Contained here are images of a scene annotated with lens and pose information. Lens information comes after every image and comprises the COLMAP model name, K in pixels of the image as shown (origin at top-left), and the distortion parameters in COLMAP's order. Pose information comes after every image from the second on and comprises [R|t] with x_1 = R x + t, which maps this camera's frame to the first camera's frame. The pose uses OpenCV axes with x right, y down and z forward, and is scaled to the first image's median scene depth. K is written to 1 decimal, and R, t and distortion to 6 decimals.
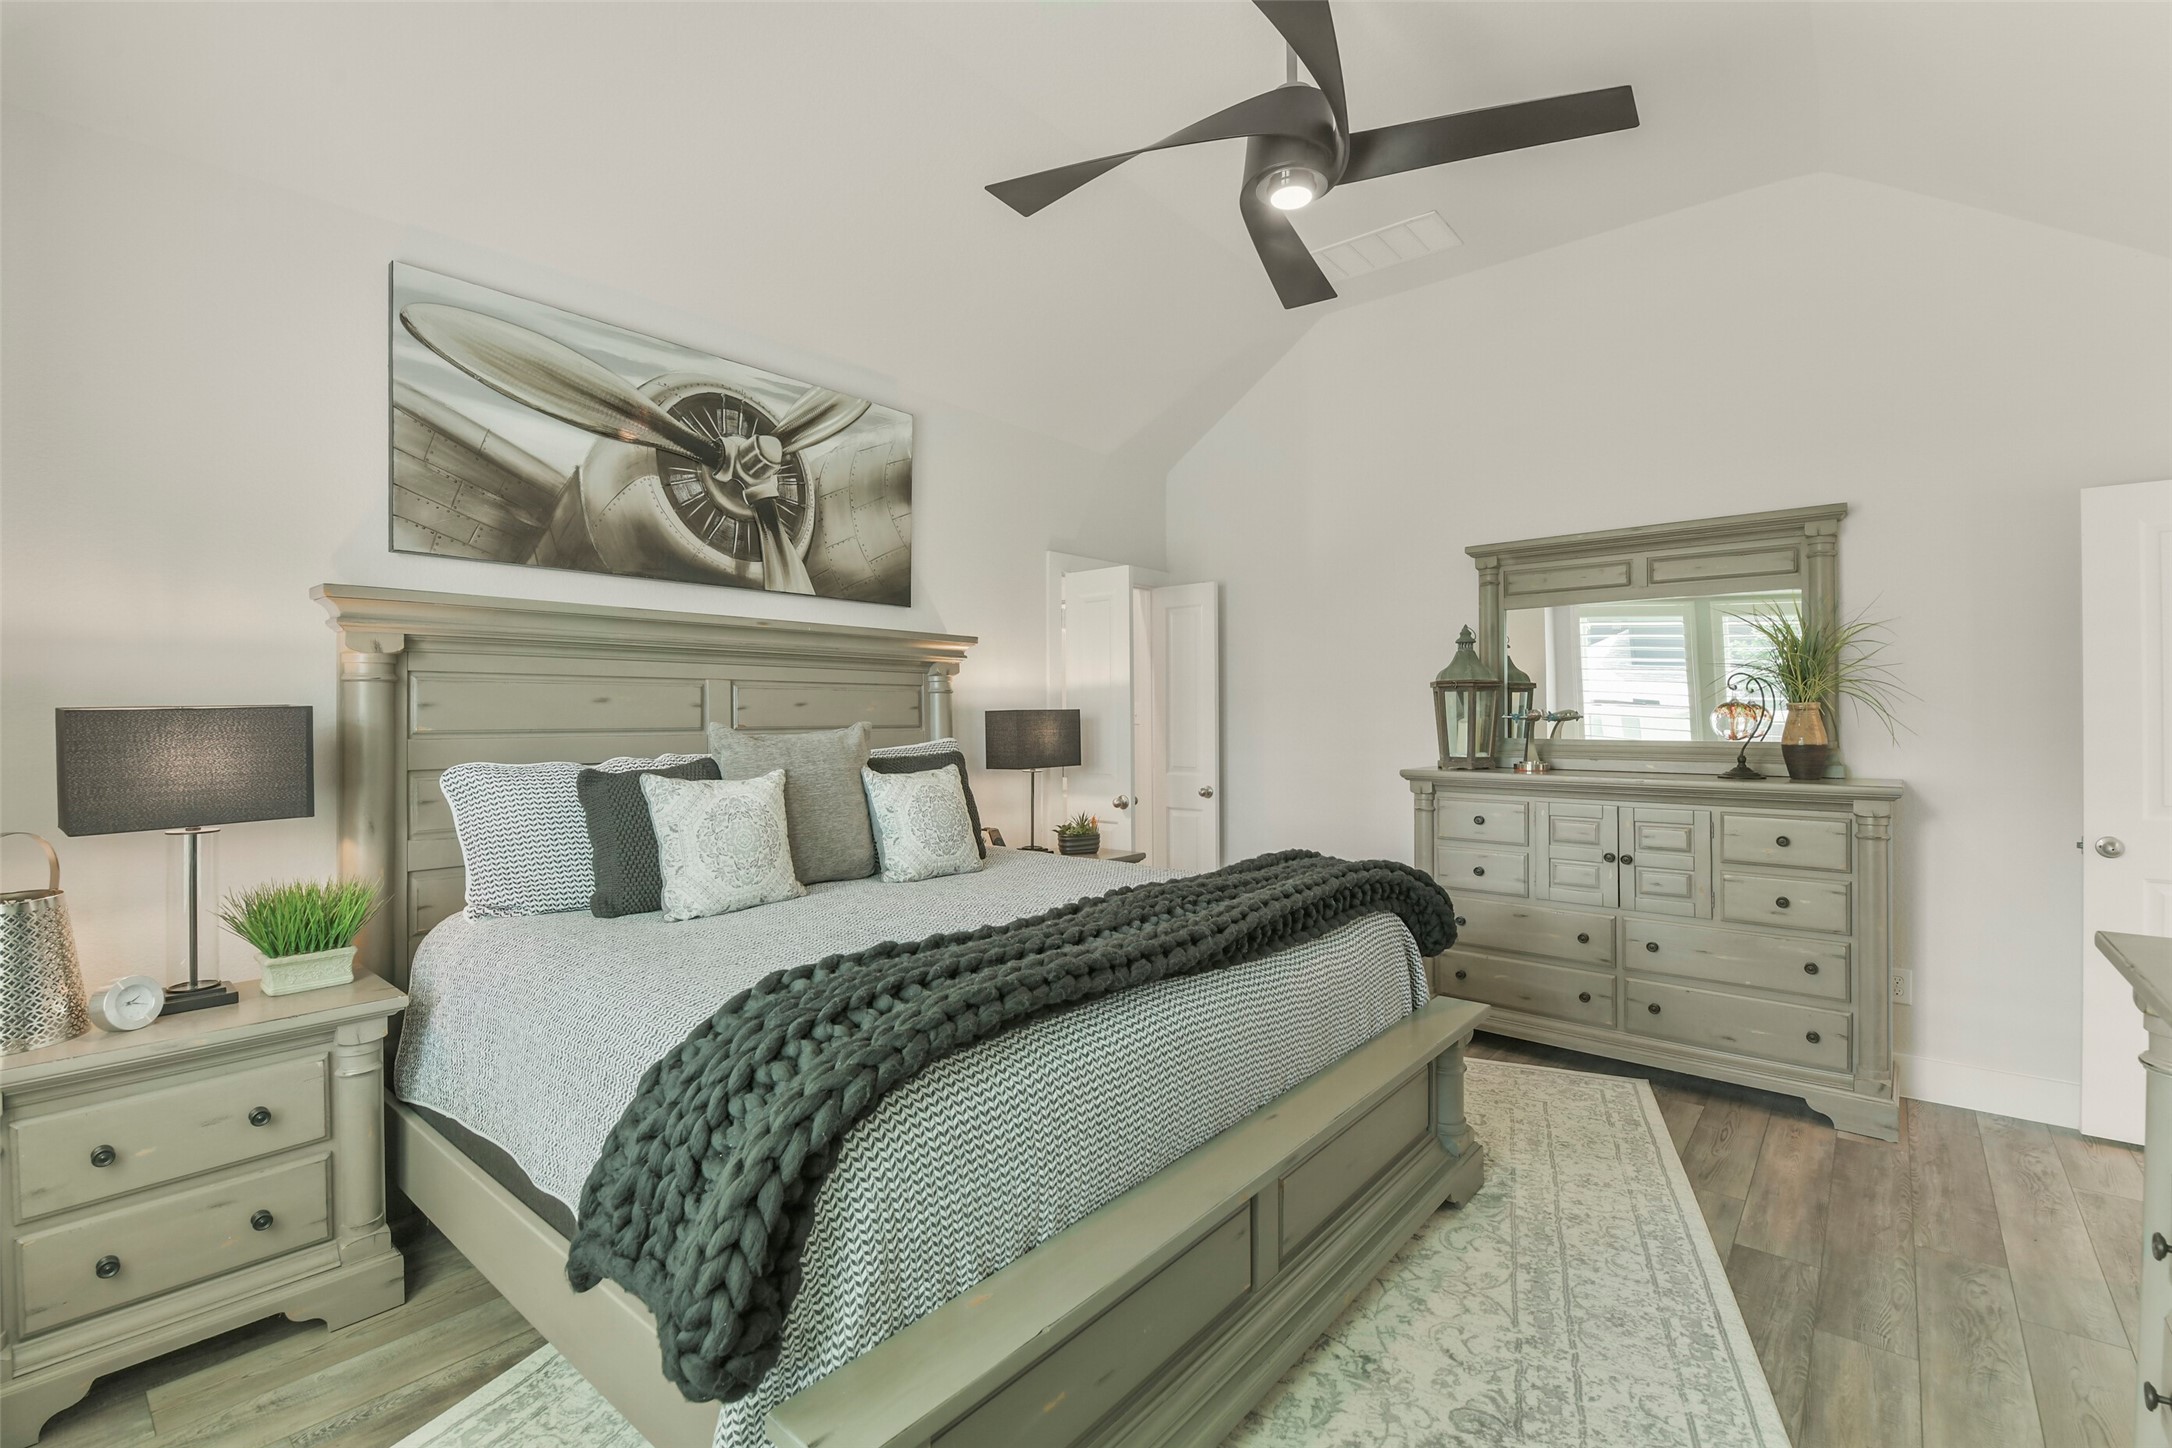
lens RADIAL K [[949.0, 0, 1099.8], [0, 949.0, 719.3], [0, 0, 1]] dist [-0.002464, -0.001040]
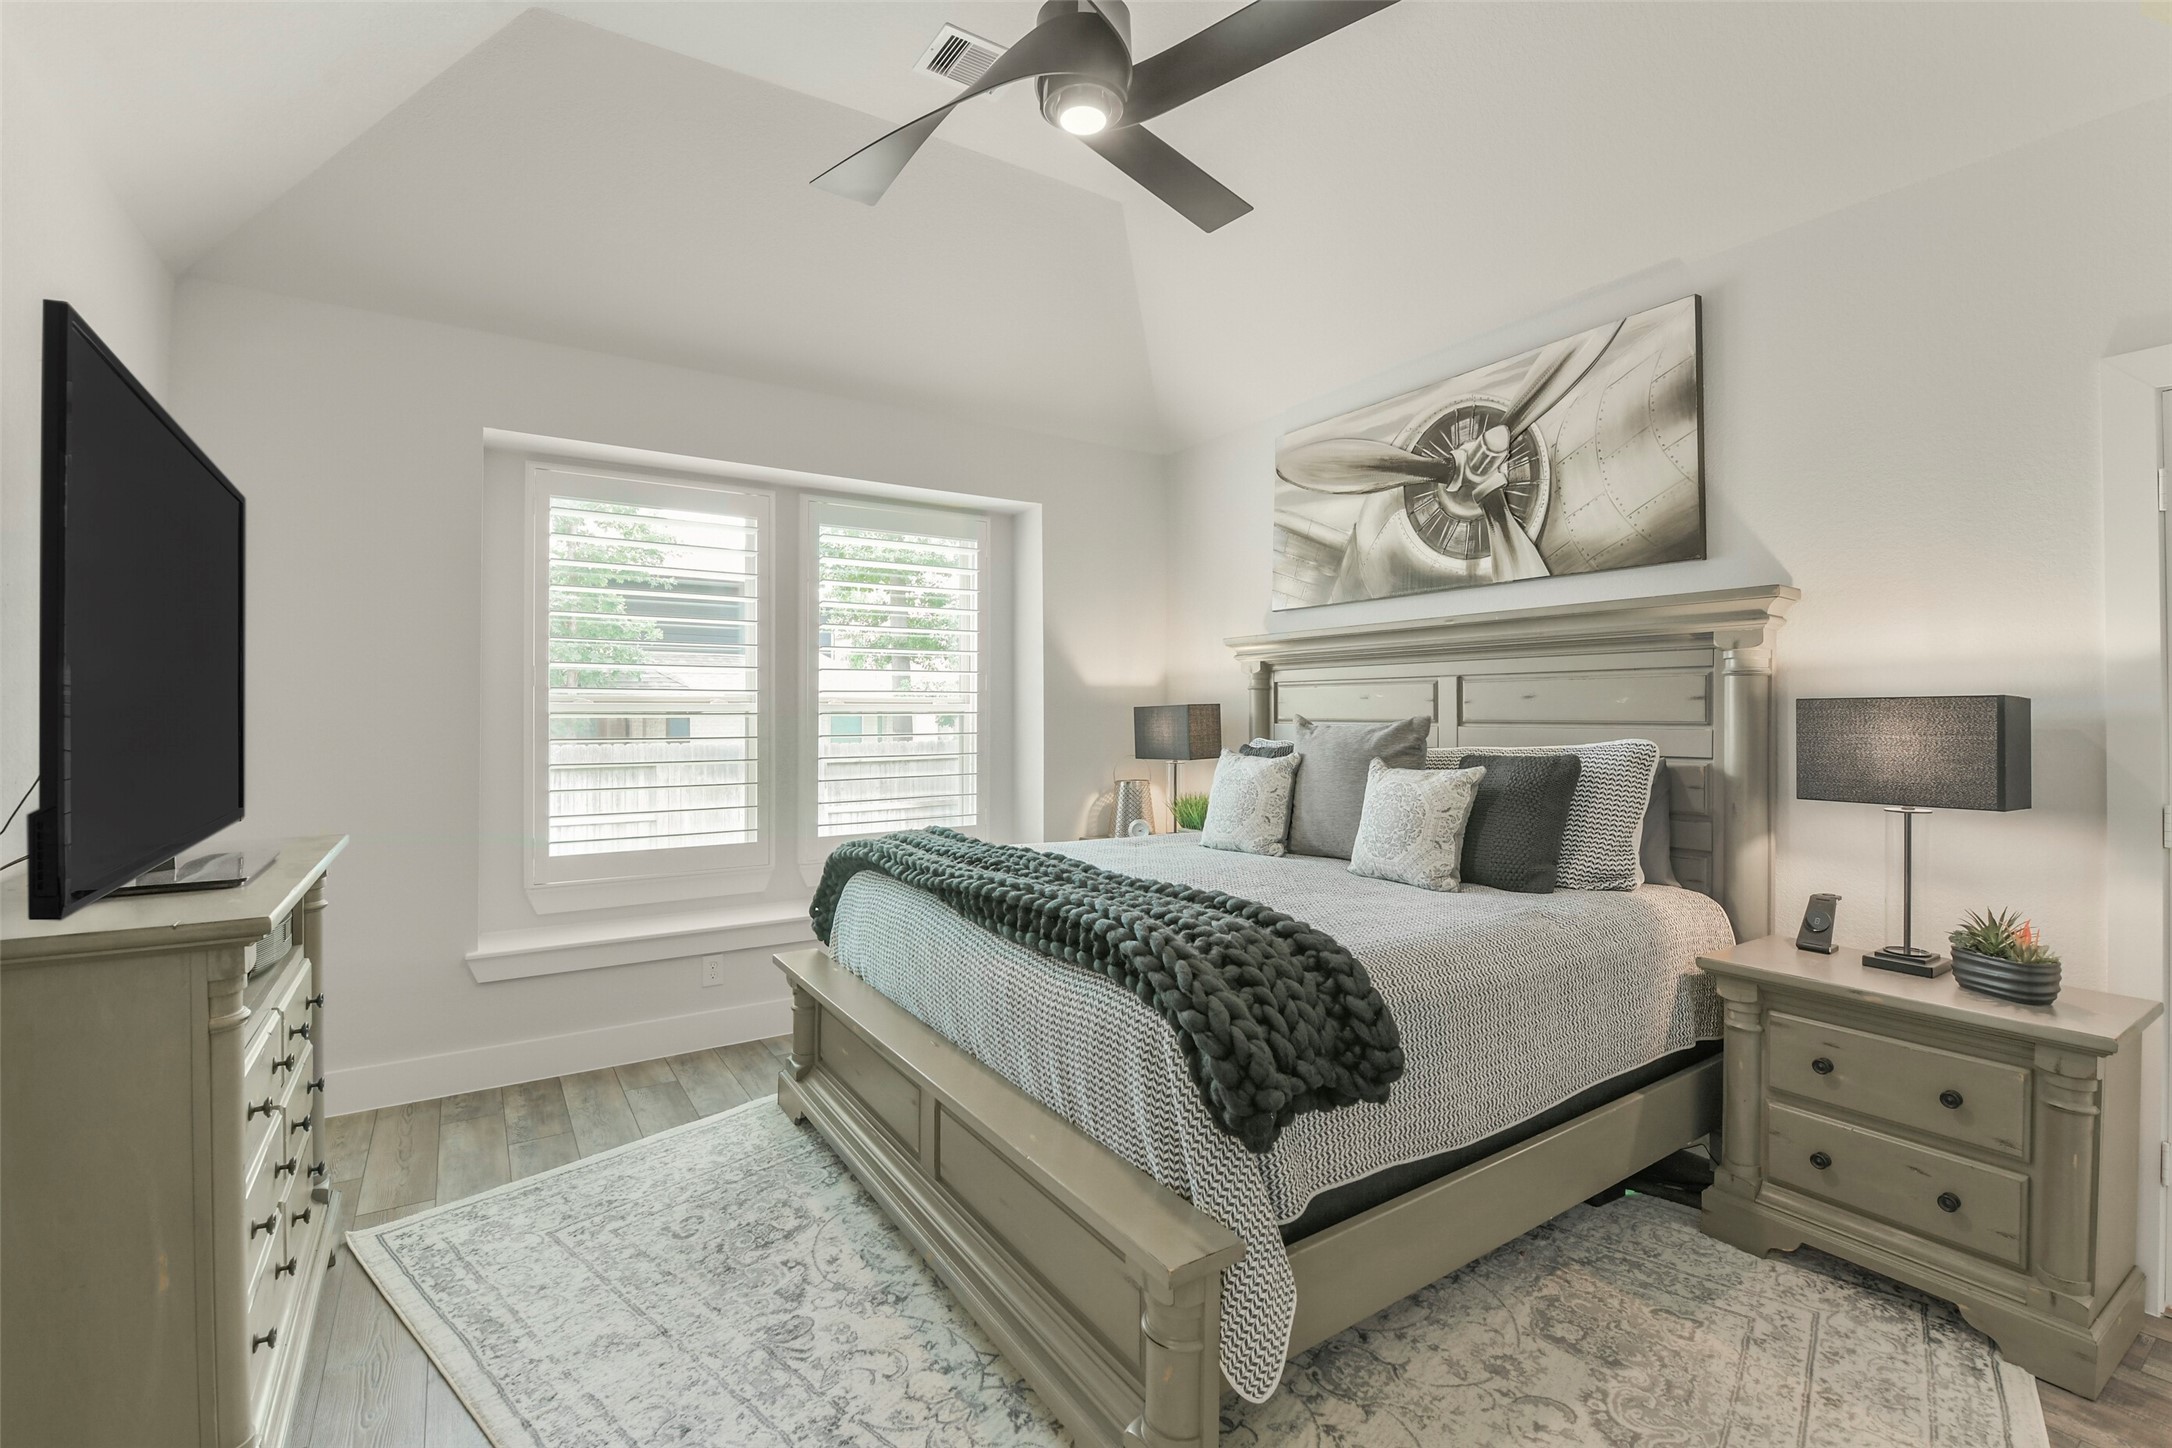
lens RADIAL K [[949.0, 0, 1099.8], [0, 949.0, 719.3], [0, 0, 1]] dist [-0.002464, -0.001040]
pose [[-0.281620, 0.014800, -0.959412, 0.754529], [0.003299, 0.999890, 0.014456, -0.008286], [0.959520, 0.000906, -0.281638, 0.915027]]
